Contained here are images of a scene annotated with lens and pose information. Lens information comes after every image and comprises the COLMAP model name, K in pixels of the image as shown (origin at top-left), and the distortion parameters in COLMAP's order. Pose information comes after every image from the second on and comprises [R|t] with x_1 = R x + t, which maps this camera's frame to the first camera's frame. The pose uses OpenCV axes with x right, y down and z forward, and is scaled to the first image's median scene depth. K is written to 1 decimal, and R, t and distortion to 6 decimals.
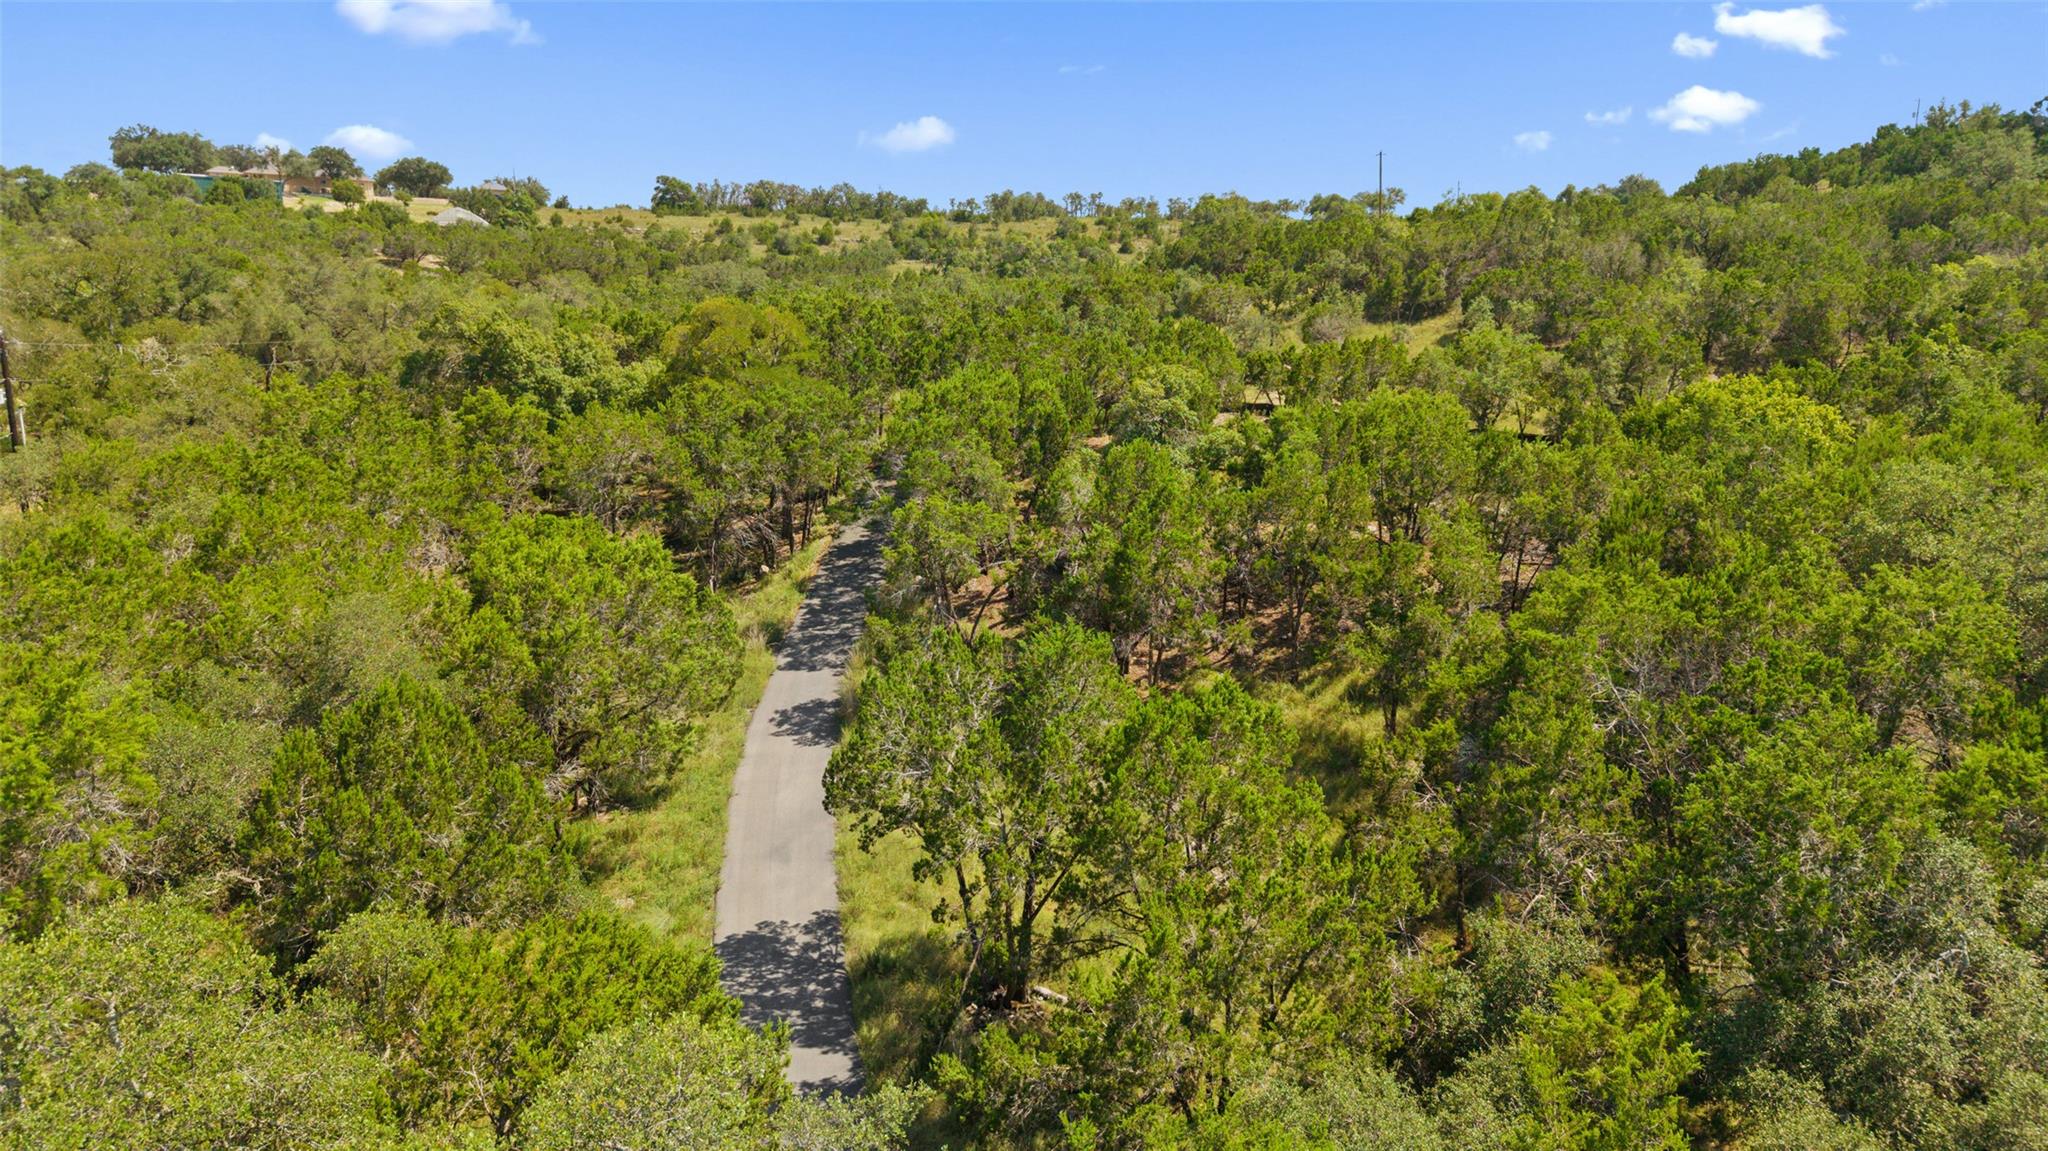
lens RADIAL K [[1366.5, 0, 1023.7], [0, 1366.5, 575.1], [0, 0, 1]] dist [0.024651, -0.037689]
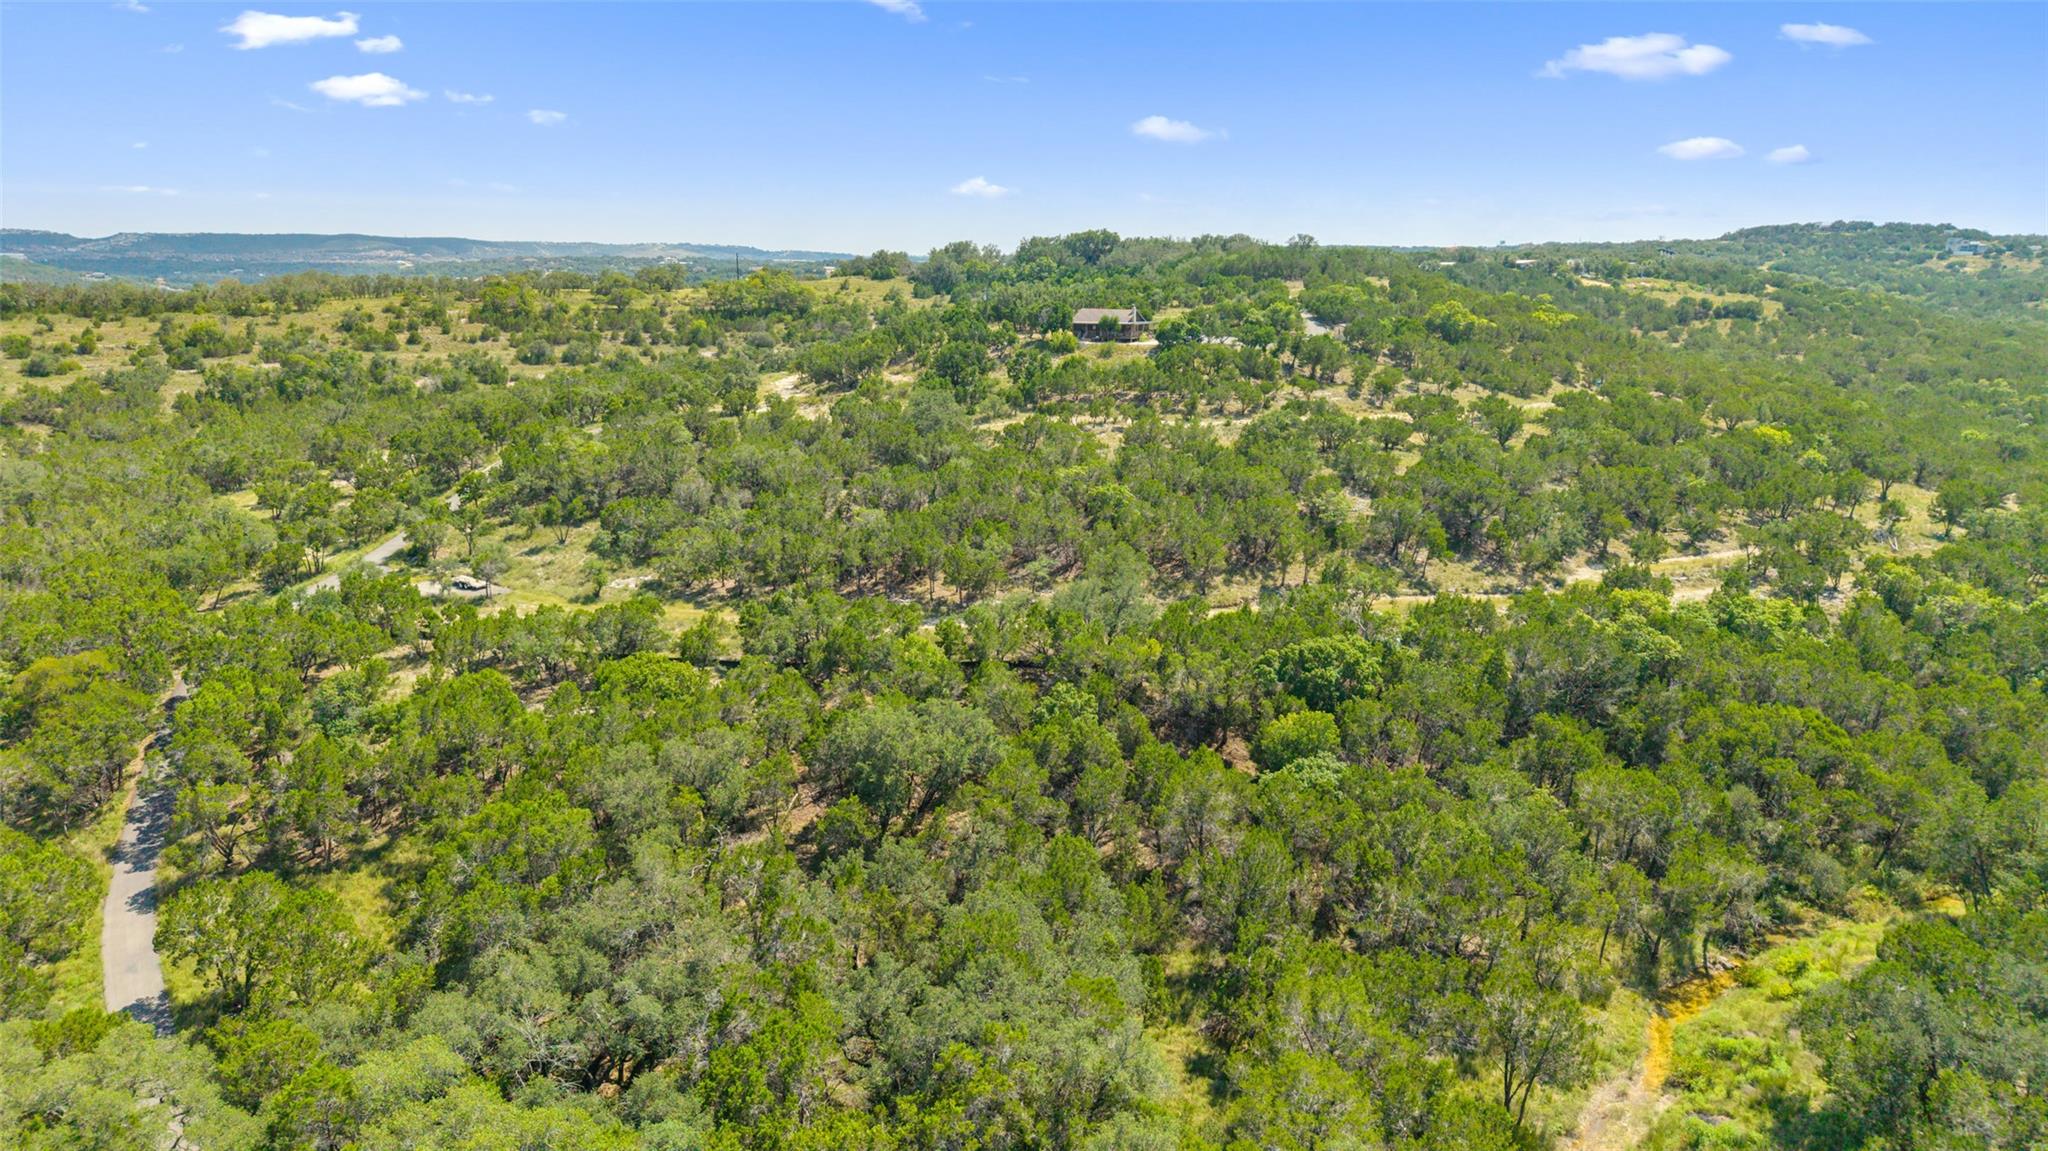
lens RADIAL K [[1366.5, 0, 1015.6], [0, 1366.5, 576.1], [0, 0, 1]] dist [0.024651, -0.037689]
pose [[0.900715, -0.084428, 0.426127, 0.028052], [0.079502, 0.996402, 0.029370, -0.050362], [-0.427074, 0.007424, 0.904186, -0.212437]]
